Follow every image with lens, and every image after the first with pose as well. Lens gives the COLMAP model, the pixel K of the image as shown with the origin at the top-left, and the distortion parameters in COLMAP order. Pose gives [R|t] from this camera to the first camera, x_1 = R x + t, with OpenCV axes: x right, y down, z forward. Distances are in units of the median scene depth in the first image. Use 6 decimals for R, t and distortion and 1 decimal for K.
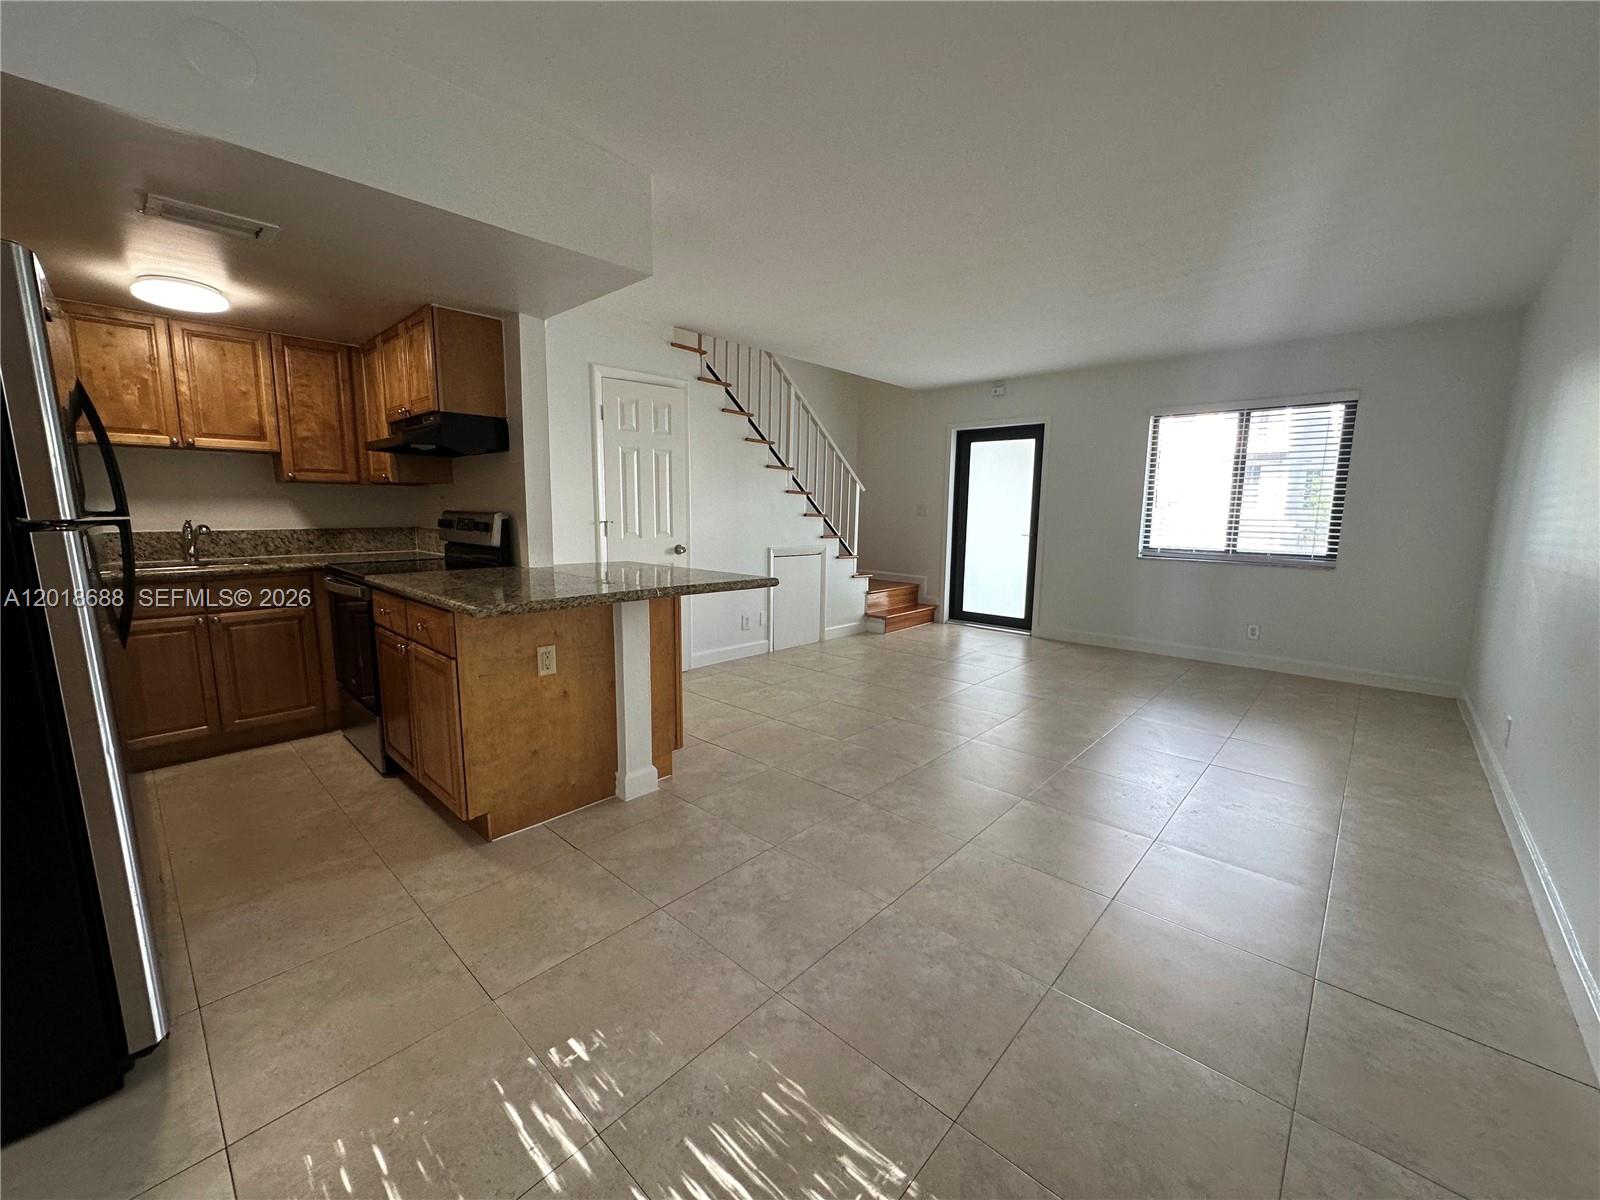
lens RADIAL K [[637.1, 0, 796.8], [0, 637.1, 598.0], [0, 0, 1]] dist [-0.003222, 0.000536]
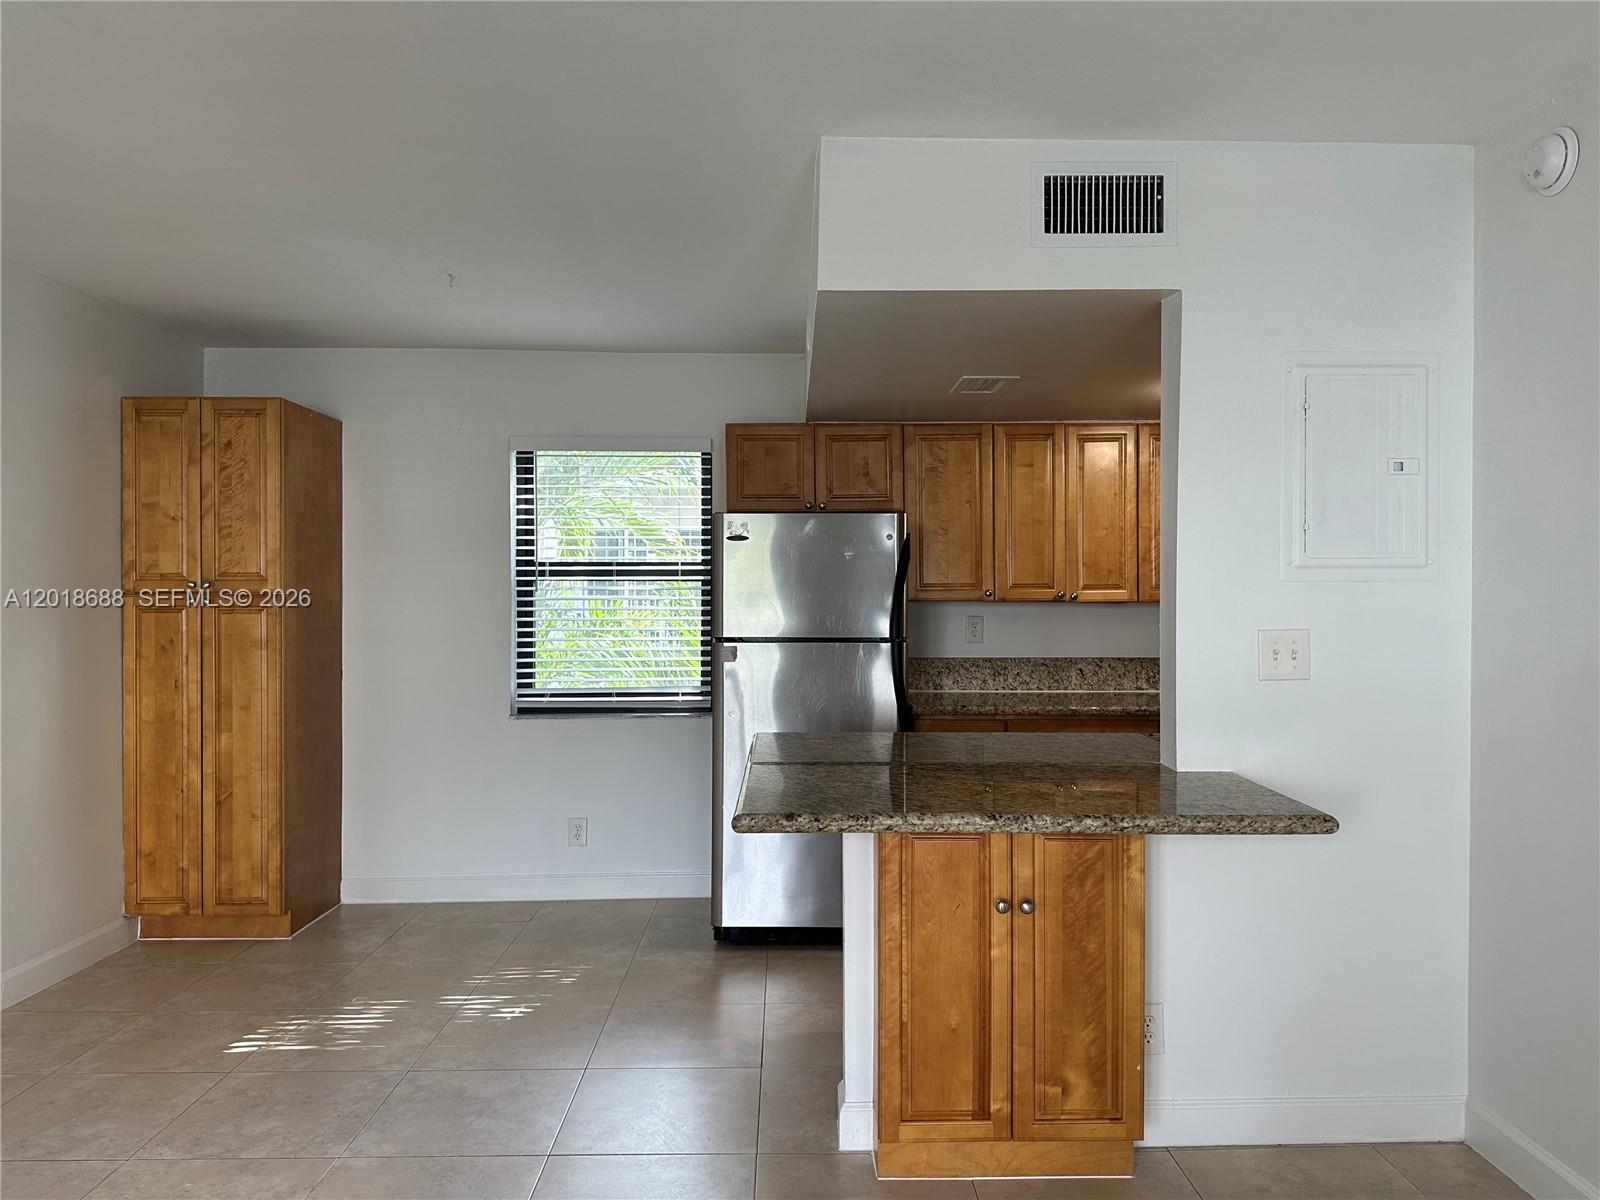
lens RADIAL K [[1117.7, 0, 811.0], [0, 1117.7, 601.7], [0, 0, 1]] dist [0.076602, -0.106098]
pose [[-0.717491, -0.005741, -0.696544, 0.411881], [-0.105470, 0.989332, 0.100488, -0.225592], [0.688536, 0.145563, -0.710443, 1.345311]]
